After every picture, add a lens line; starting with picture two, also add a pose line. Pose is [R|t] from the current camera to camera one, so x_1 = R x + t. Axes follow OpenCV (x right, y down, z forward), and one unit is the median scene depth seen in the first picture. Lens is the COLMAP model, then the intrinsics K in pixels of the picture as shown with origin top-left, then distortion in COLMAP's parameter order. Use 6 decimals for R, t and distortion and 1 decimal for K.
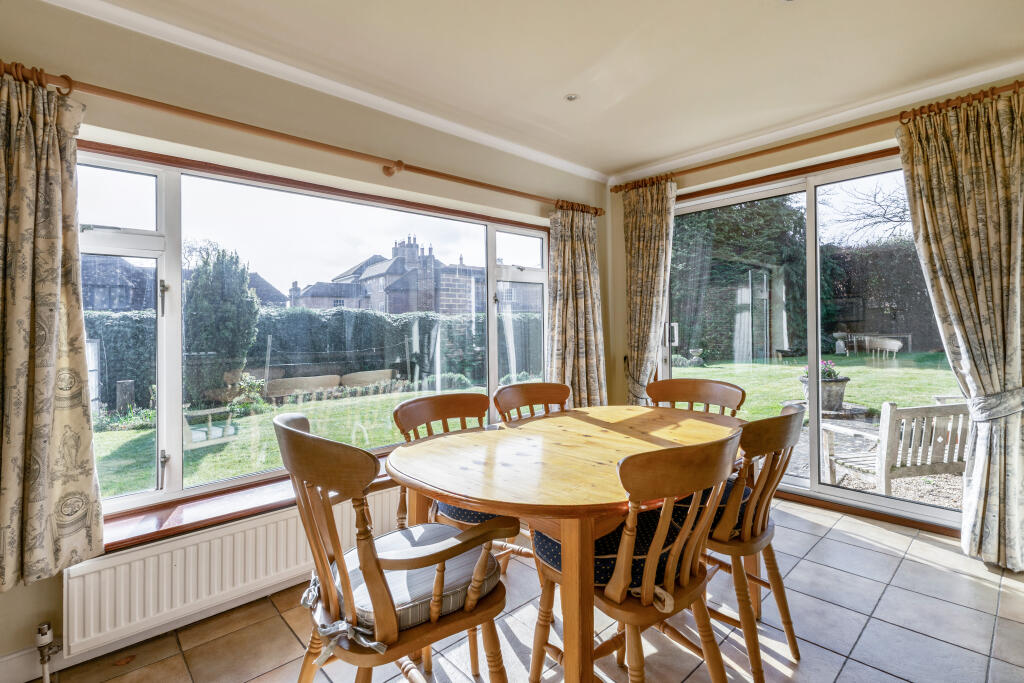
lens RADIAL K [[471.9, 0, 509.9], [0, 471.9, 327.1], [0, 0, 1]] dist [-0.015998, 0.000106]
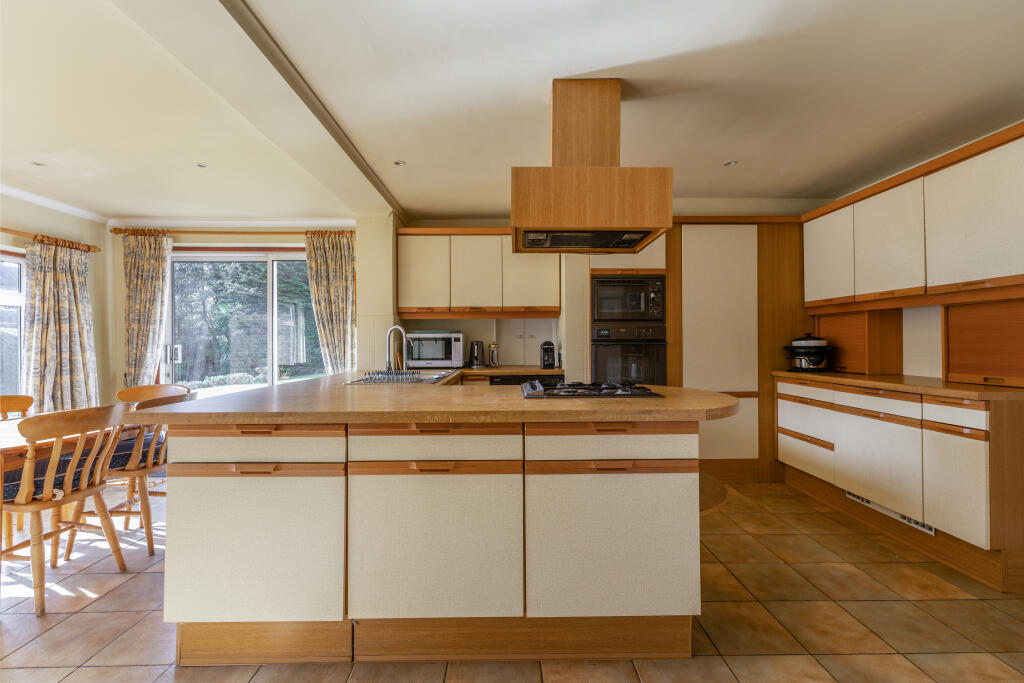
lens RADIAL K [[438.8, 0, 514.3], [0, 438.8, 346.0], [0, 0, 1]] dist [0.001041, 0.000031]
pose [[0.663366, 0.007643, 0.748256, 0.075434], [-0.006175, 0.999970, -0.004740, -0.007500], [-0.748270, -0.001476, 0.663393, -0.536542]]
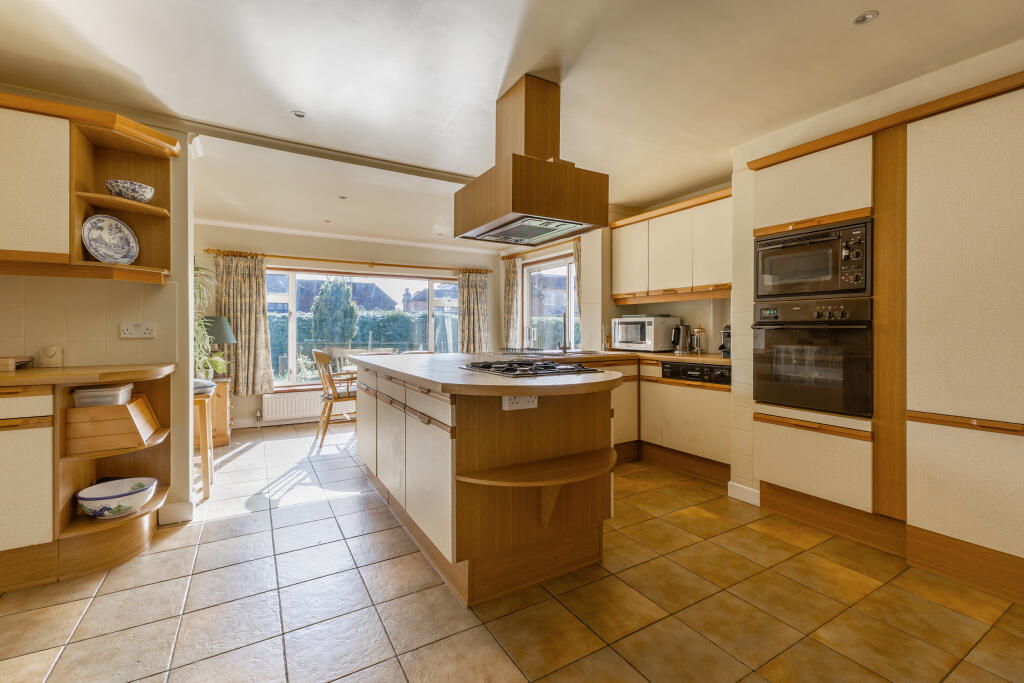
lens RADIAL K [[438.8, 0, 514.3], [0, 438.8, 346.0], [0, 0, 1]] dist [0.001041, 0.000031]
pose [[0.978988, 0.026429, -0.202200, 0.731566], [-0.018367, 0.998964, 0.041645, -0.010666], [0.203091, -0.037056, 0.978458, -0.867842]]
